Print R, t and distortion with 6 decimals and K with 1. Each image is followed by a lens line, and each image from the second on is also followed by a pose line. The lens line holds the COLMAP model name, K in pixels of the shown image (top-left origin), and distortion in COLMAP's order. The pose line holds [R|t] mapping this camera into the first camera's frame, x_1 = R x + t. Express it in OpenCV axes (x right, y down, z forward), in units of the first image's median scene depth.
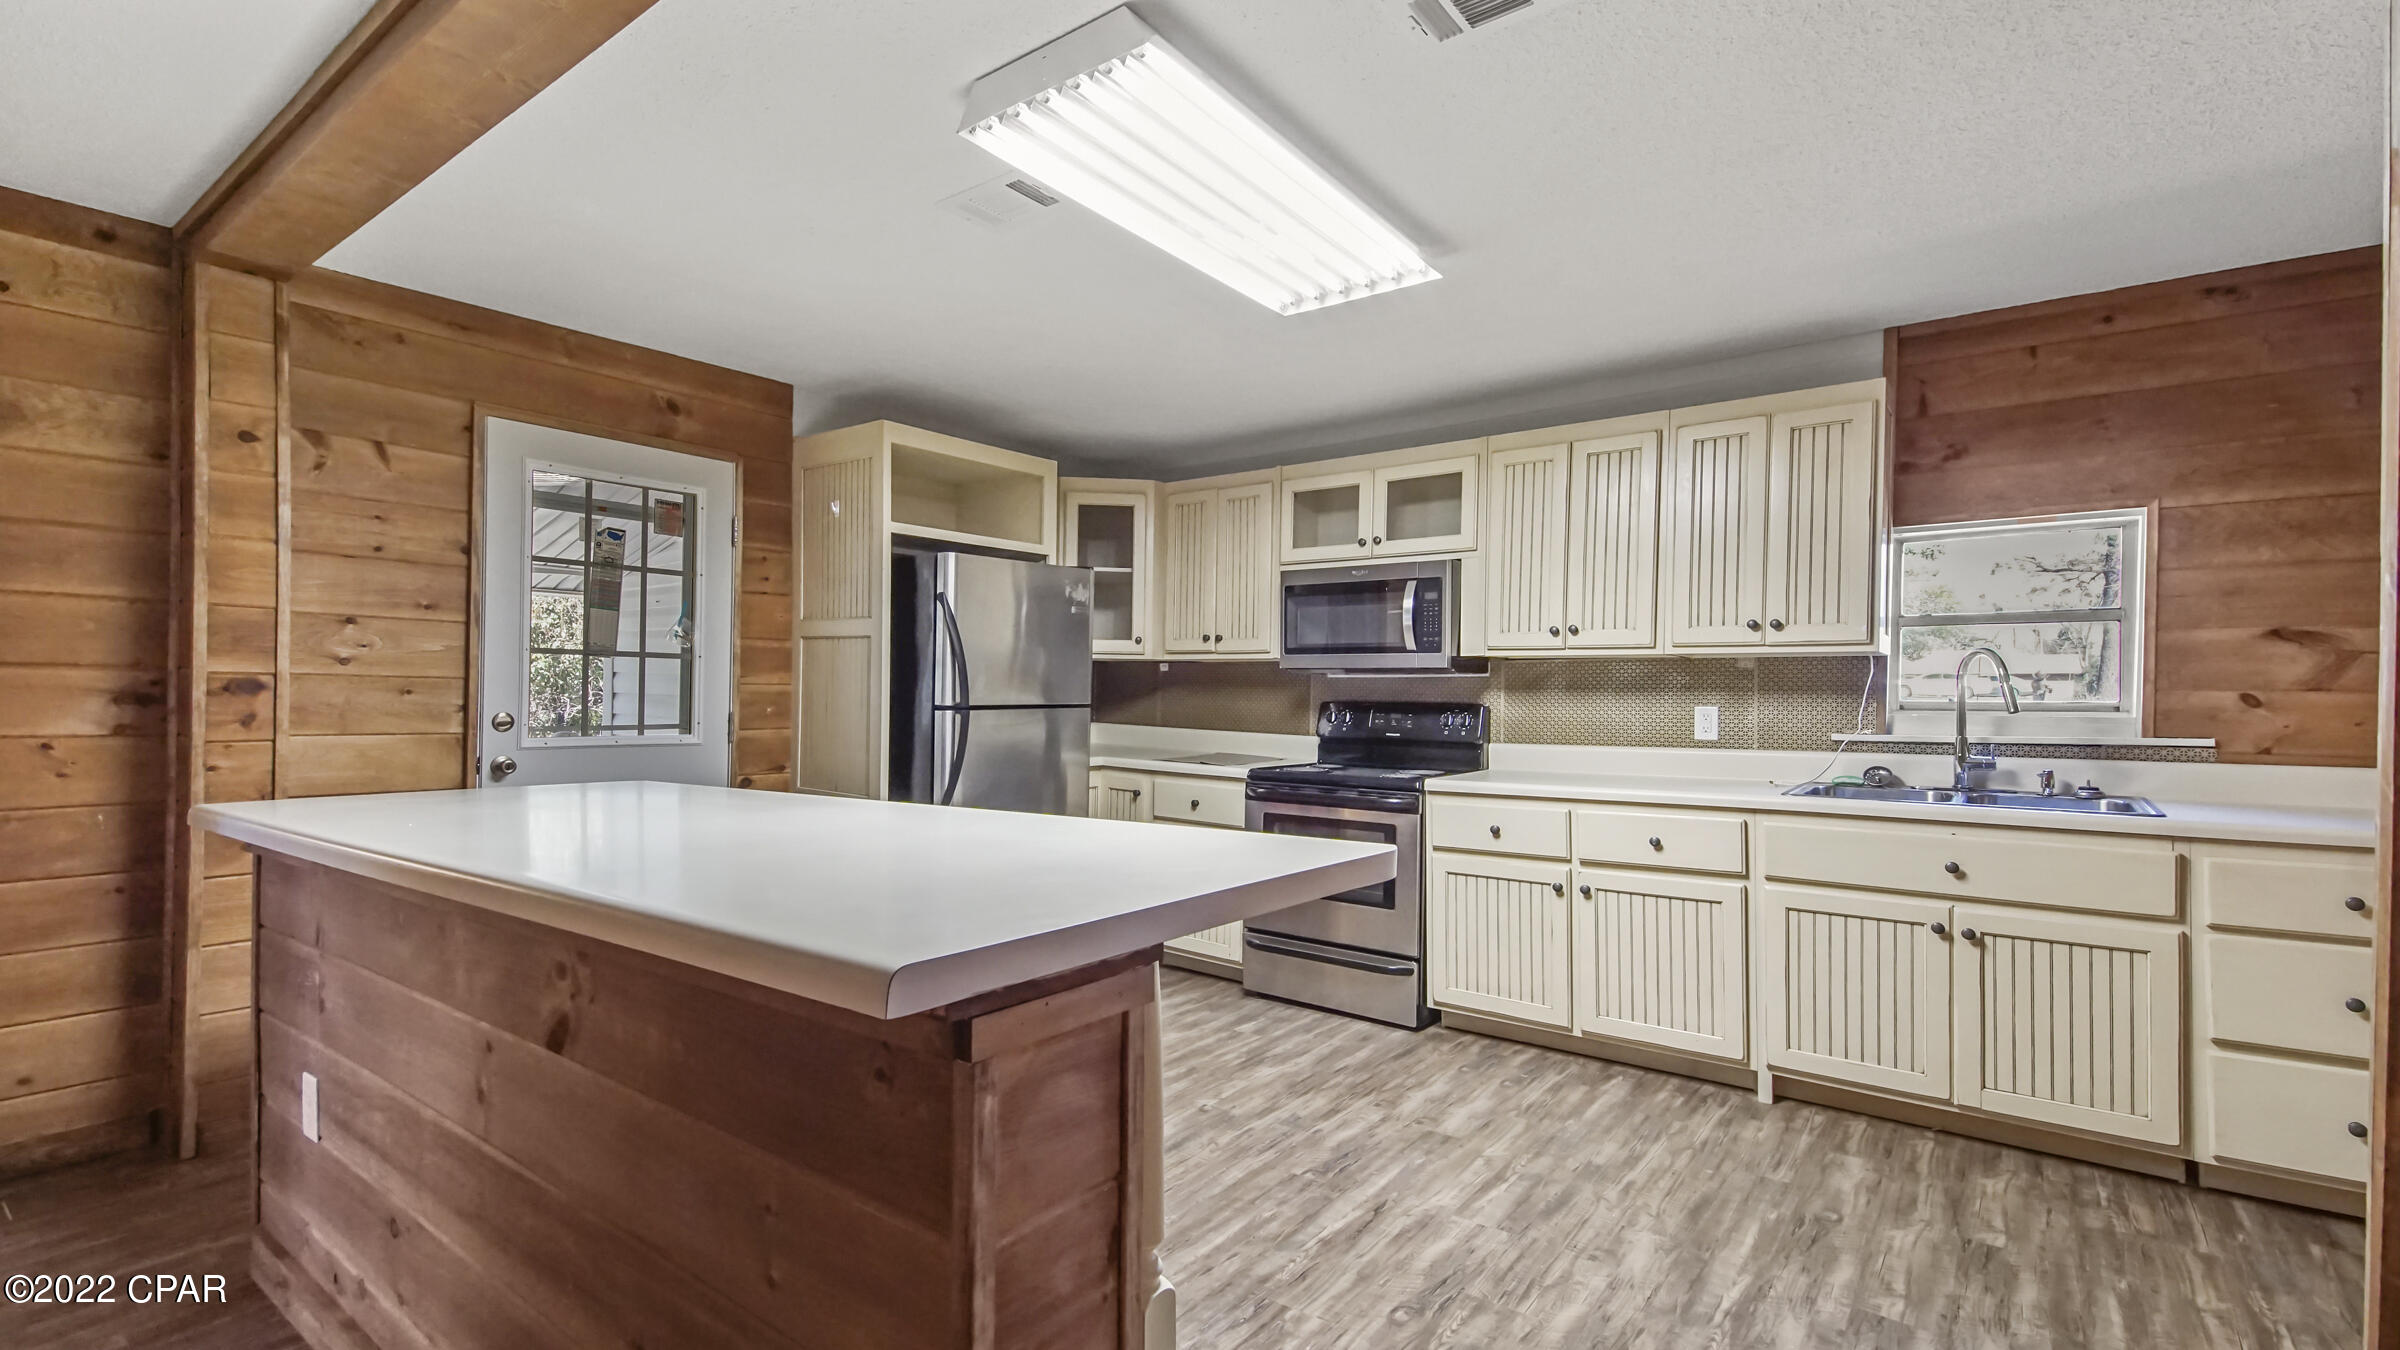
lens RADIAL K [[1071.1, 0, 1204.0], [0, 1071.1, 686.6], [0, 0, 1]] dist [0.024942, -0.000367]
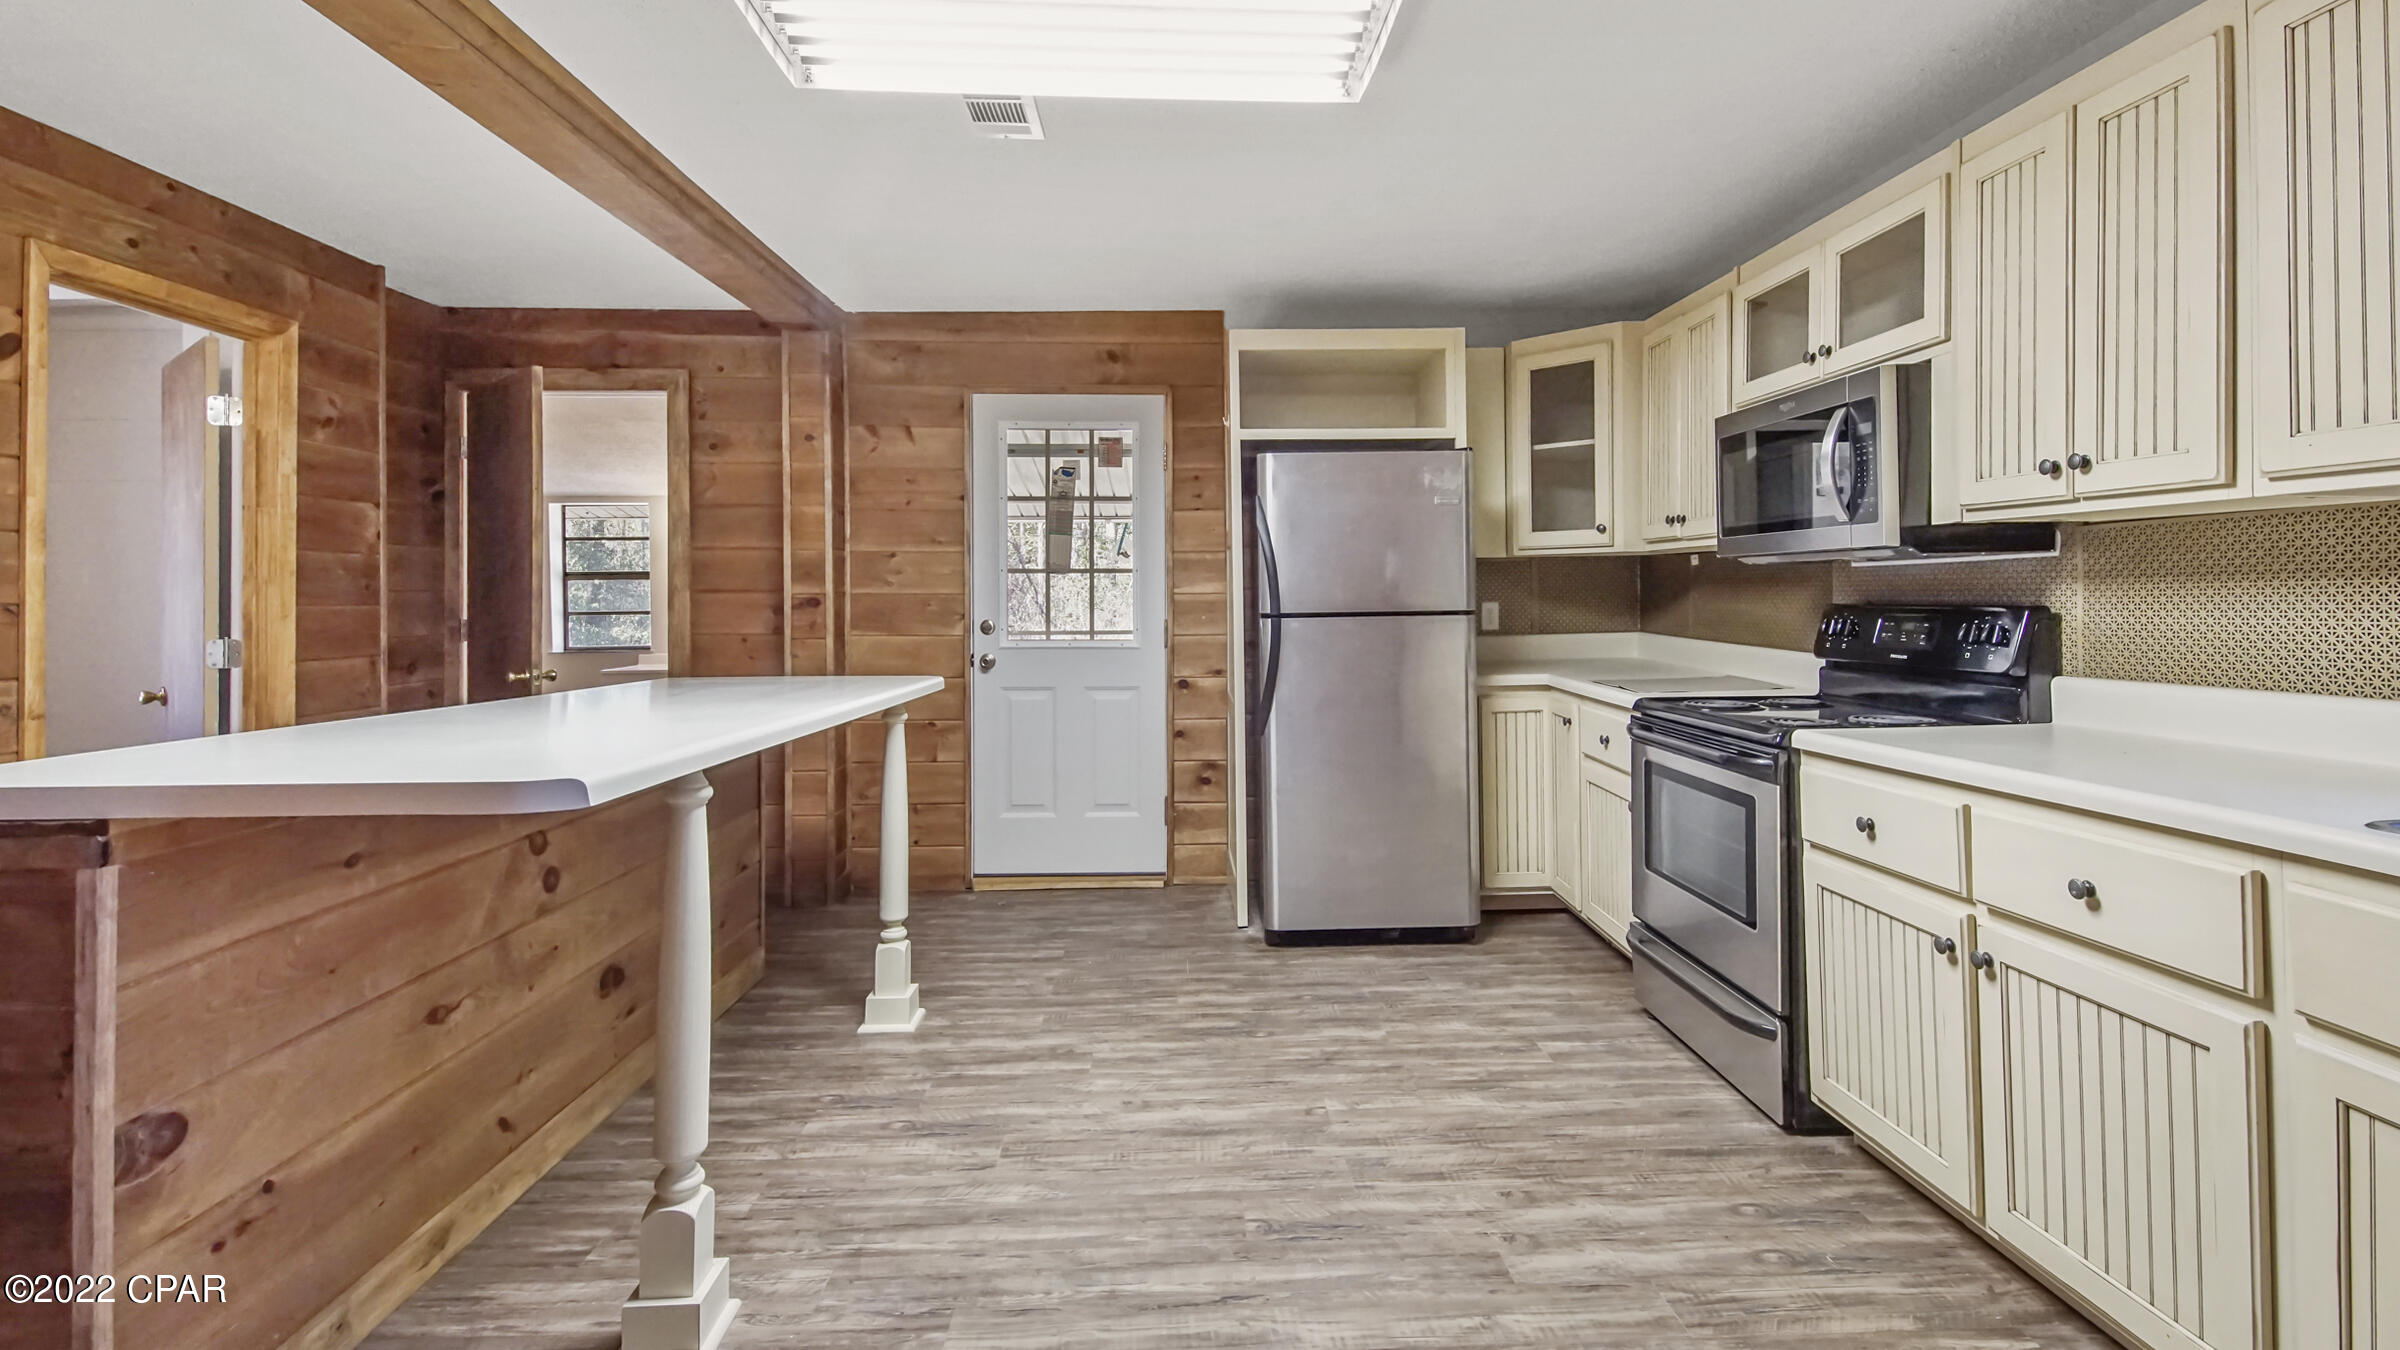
lens RADIAL K [[1103.5, 0, 1207.8], [0, 1103.5, 580.4], [0, 0, 1]] dist [0.010915, -0.000642]
pose [[0.639783, -0.027550, -0.768062, 0.495777], [0.019177, 0.999618, -0.019882, 0.007291], [0.768317, -0.002009, 0.640067, 0.337001]]
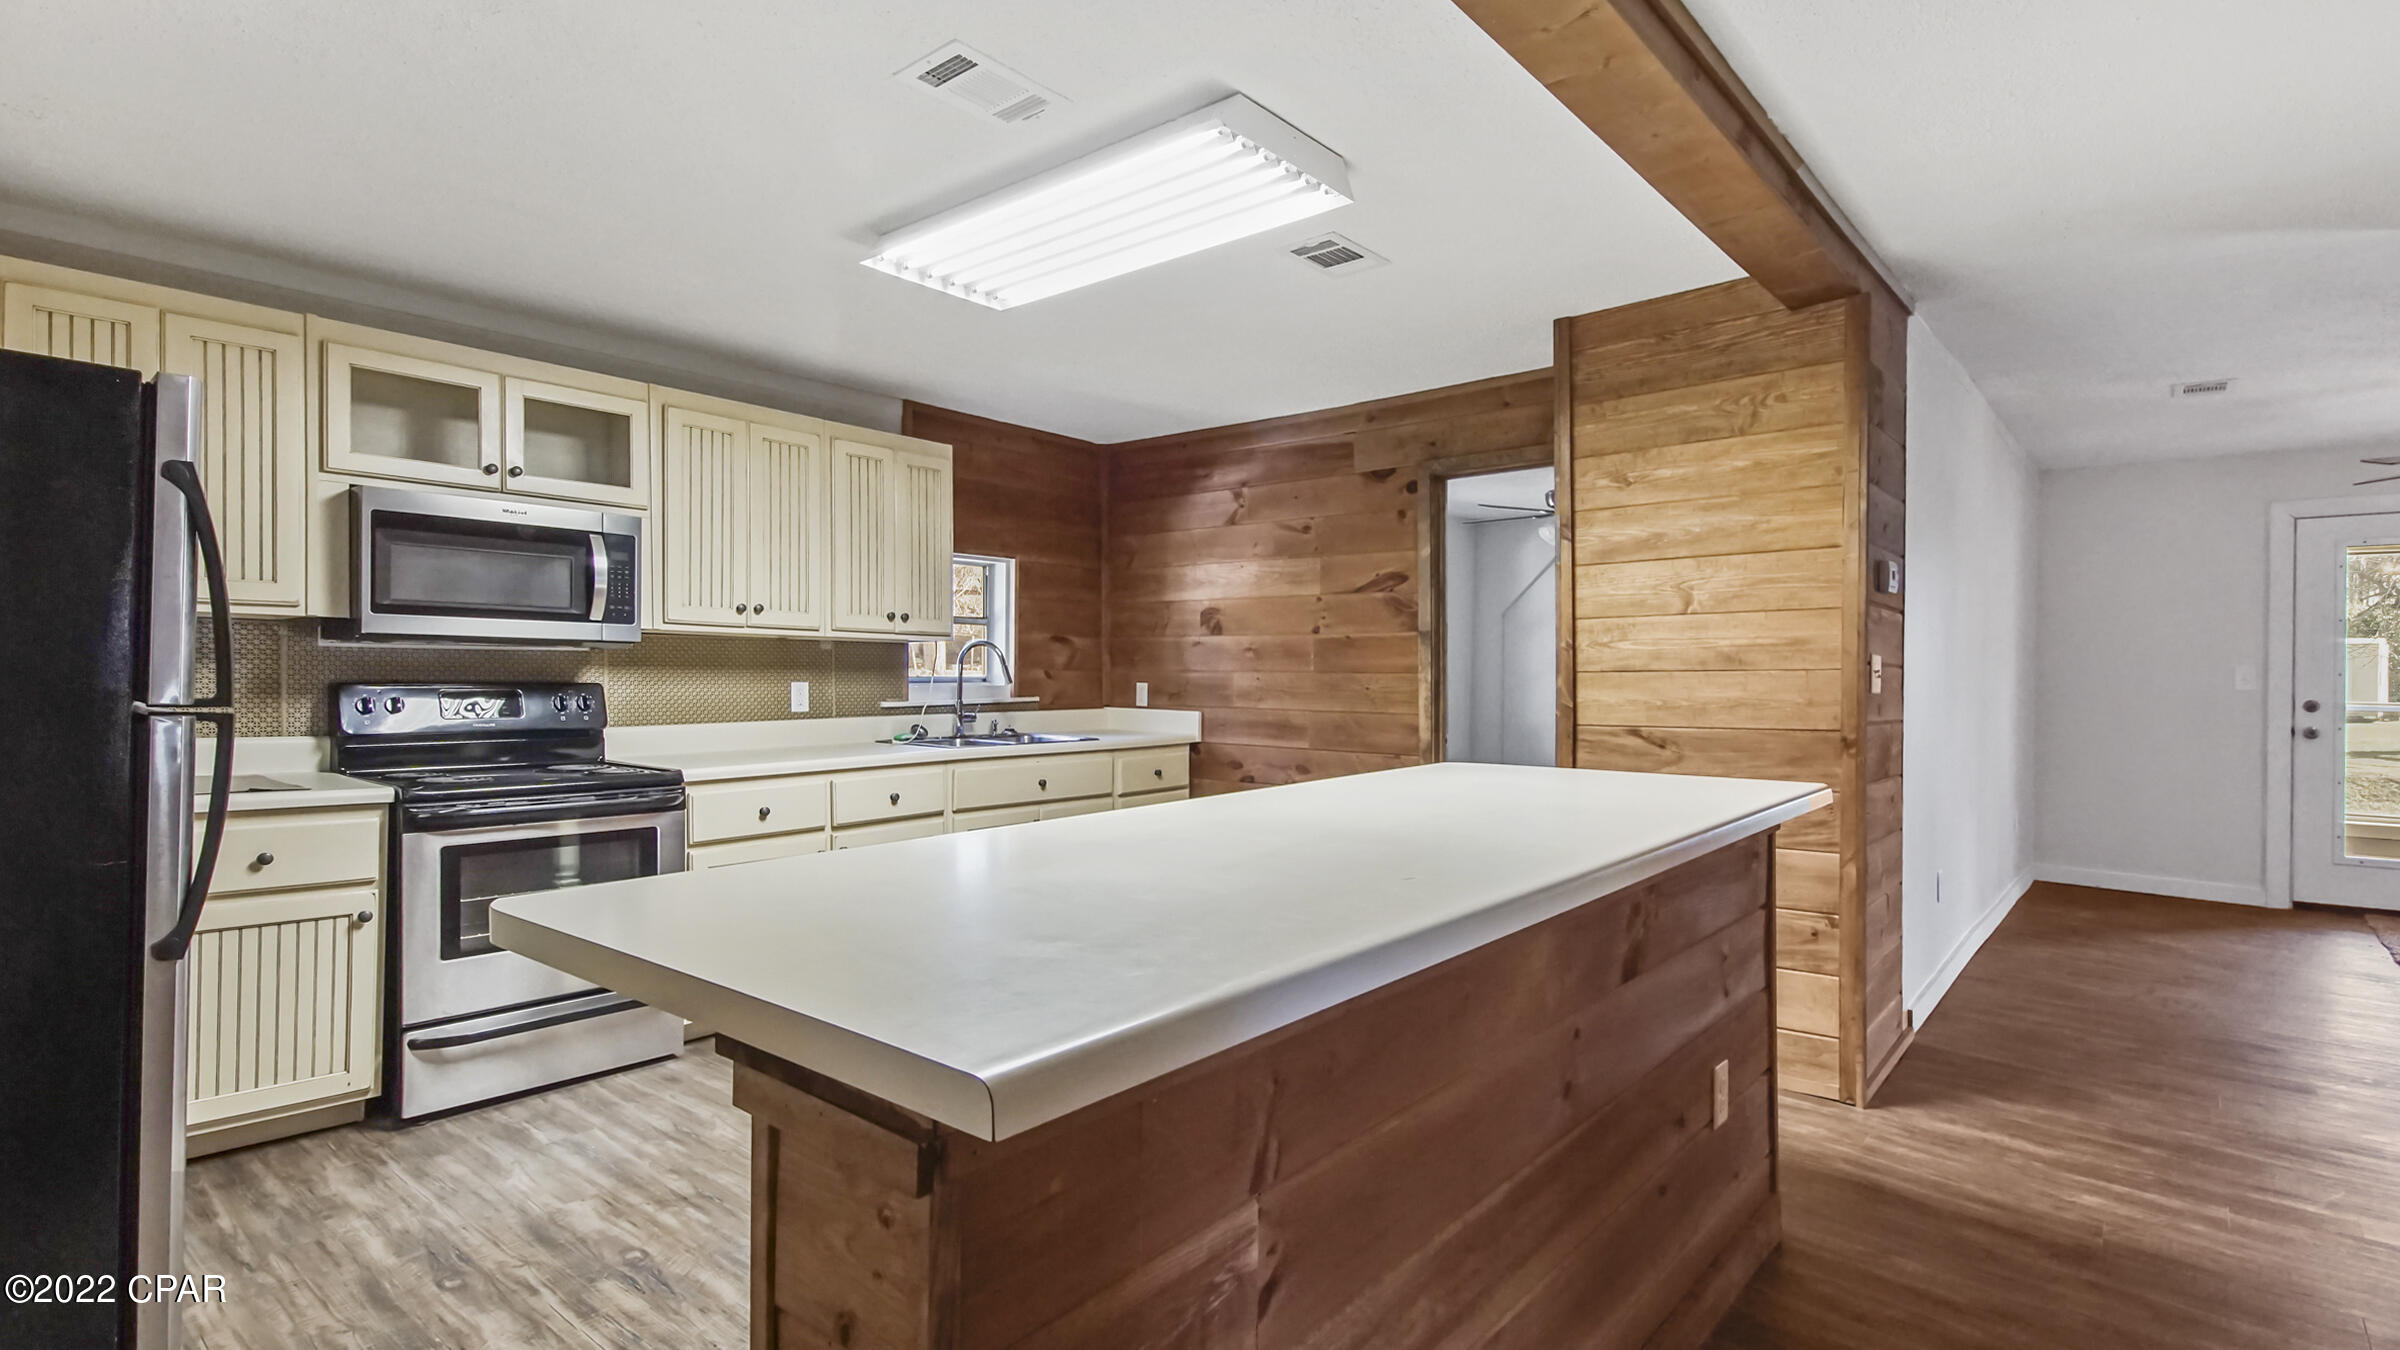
lens RADIAL K [[1133.0, 0, 1200.0], [0, 1133.0, 675.0], [0, 0, 1]] dist [0.001174, -0.000206]
pose [[0.037997, -0.009632, 0.999231, -0.726113], [-0.013073, 0.999863, 0.010136, -0.007068], [-0.999192, -0.013448, 0.037866, 0.552382]]
